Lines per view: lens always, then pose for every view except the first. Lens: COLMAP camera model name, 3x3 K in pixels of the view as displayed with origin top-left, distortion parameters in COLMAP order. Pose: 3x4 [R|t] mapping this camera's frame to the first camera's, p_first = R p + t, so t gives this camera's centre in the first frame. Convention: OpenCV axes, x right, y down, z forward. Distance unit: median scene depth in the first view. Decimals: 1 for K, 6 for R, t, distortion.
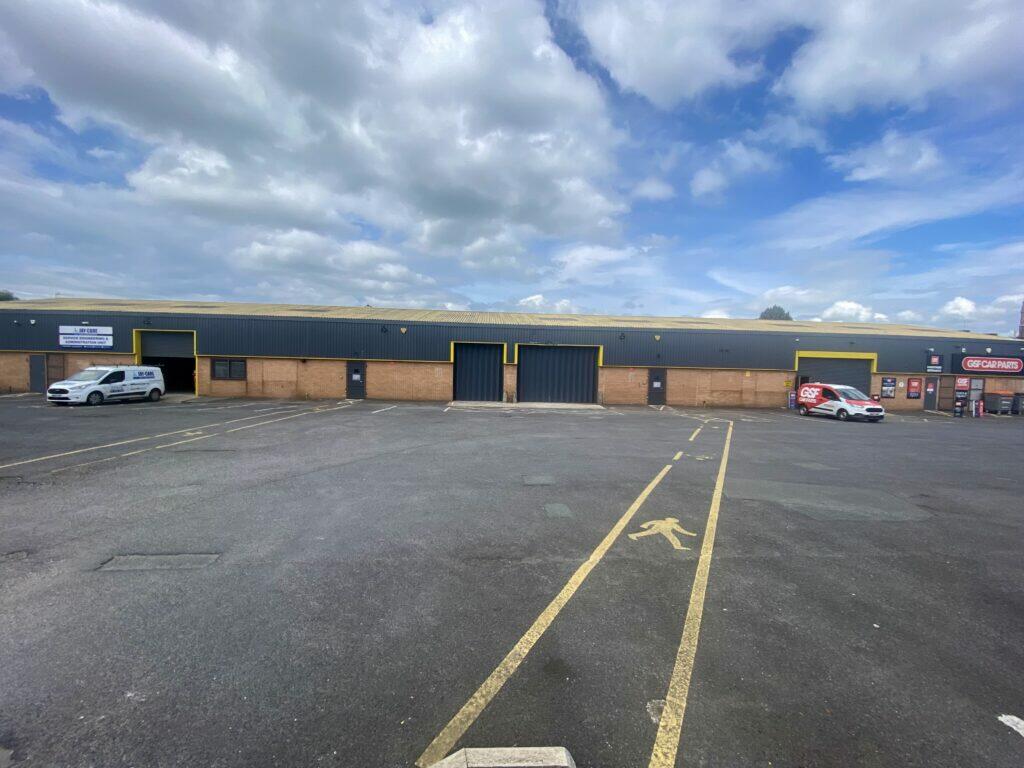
lens RADIAL K [[428.4, 0, 512.0], [0, 428.4, 384.0], [0, 0, 1]] dist [0.024280, -0.022167]
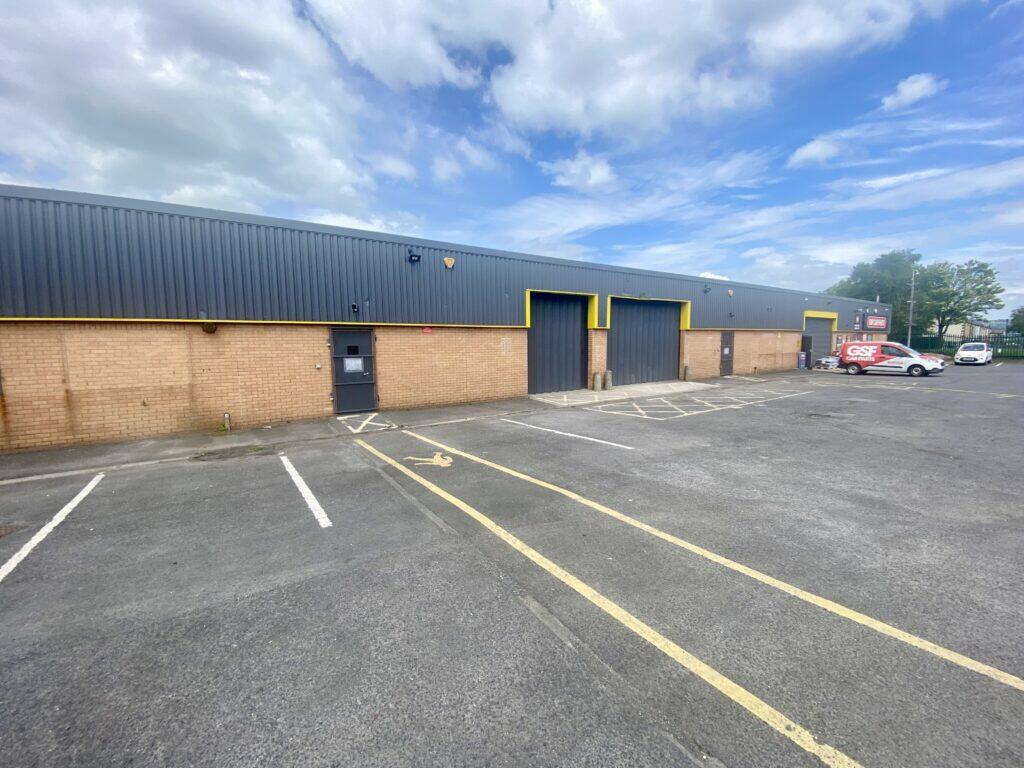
lens RADIAL K [[411.3, 0, 513.7], [0, 411.3, 401.3], [0, 0, 1]] dist [0.023938, -0.018880]
pose [[0.847473, -0.108473, 0.519638, -0.440259], [0.055068, 0.991583, 0.117180, -0.018493], [-0.527975, -0.070691, 0.846313, 0.544408]]
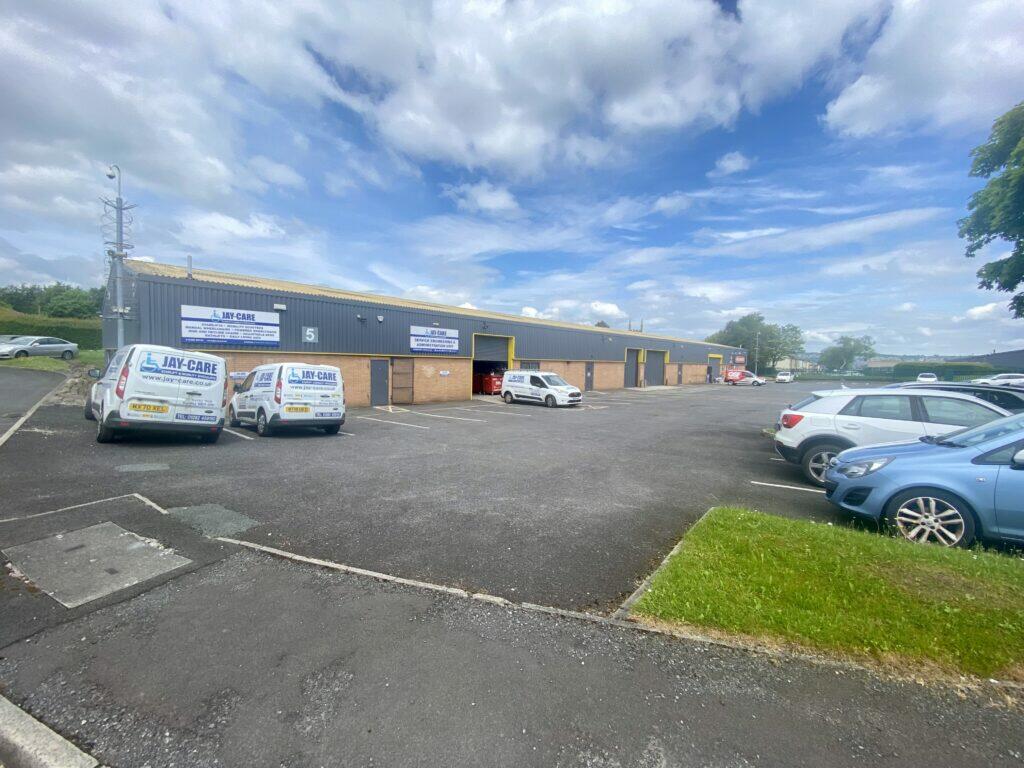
lens RADIAL K [[428.4, 0, 512.0], [0, 428.4, 384.0], [0, 0, 1]] dist [0.024280, -0.022167]
pose [[0.702616, -0.048884, 0.709888, -1.477076], [0.028929, 0.998775, 0.040144, -0.045812], [-0.710981, -0.007669, 0.703169, 0.237861]]
